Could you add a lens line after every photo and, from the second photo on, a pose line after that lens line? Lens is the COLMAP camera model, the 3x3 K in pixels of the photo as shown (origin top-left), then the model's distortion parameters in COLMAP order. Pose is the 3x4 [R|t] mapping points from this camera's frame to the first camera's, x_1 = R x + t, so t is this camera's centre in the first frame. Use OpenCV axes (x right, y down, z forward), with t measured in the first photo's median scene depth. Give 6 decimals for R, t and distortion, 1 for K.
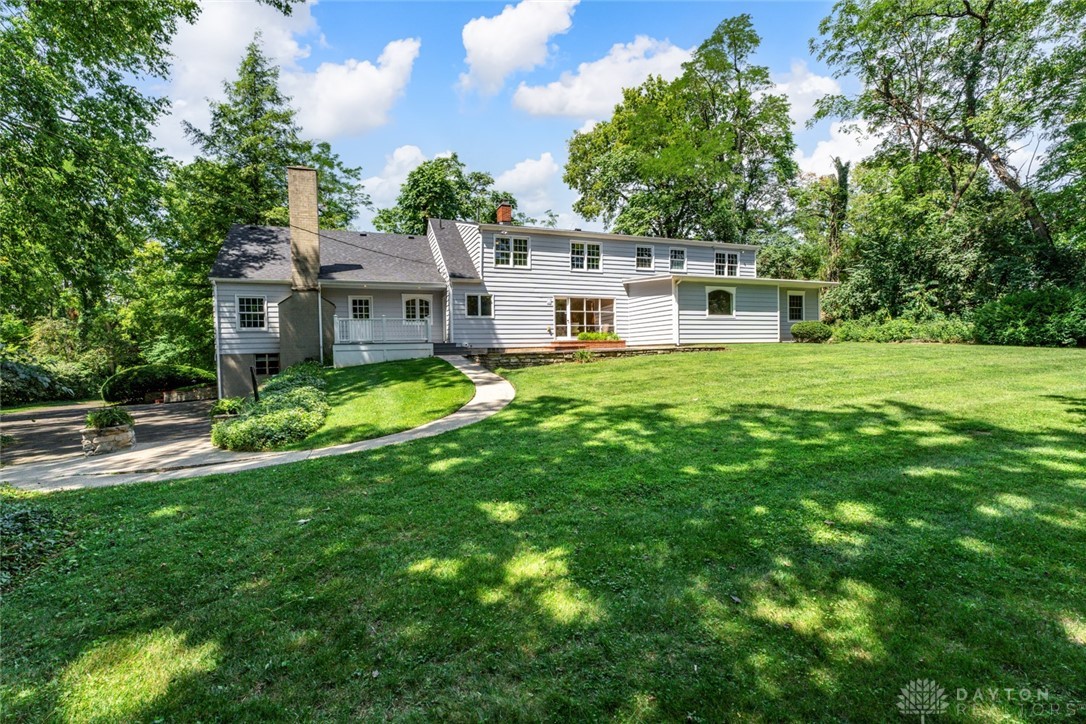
lens RADIAL K [[477.1, 0, 538.7], [0, 477.1, 362.1], [0, 0, 1]] dist [0.001224, 0.000169]
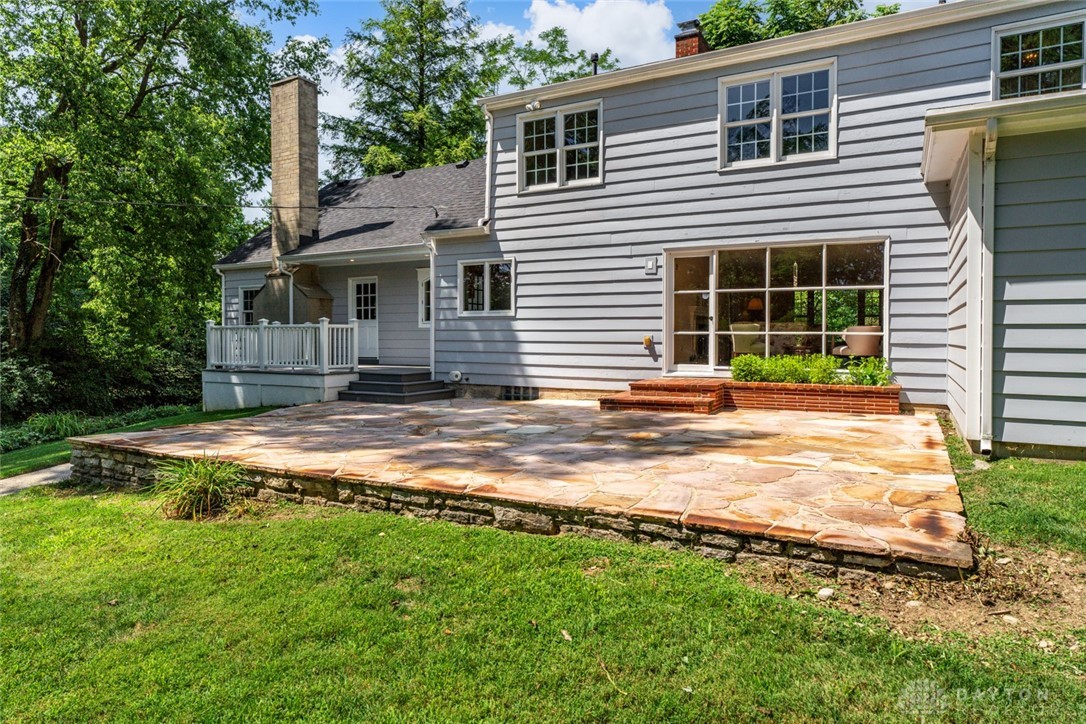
lens RADIAL K [[681.1, 0, 542.5], [0, 681.1, 343.6], [0, 0, 1]] dist [0.004043, 0.001061]
pose [[0.636222, 0.031646, -0.770857, 0.382430], [-0.031704, 0.999387, 0.014861, -0.076730], [0.770854, 0.014984, 0.636835, 0.633841]]
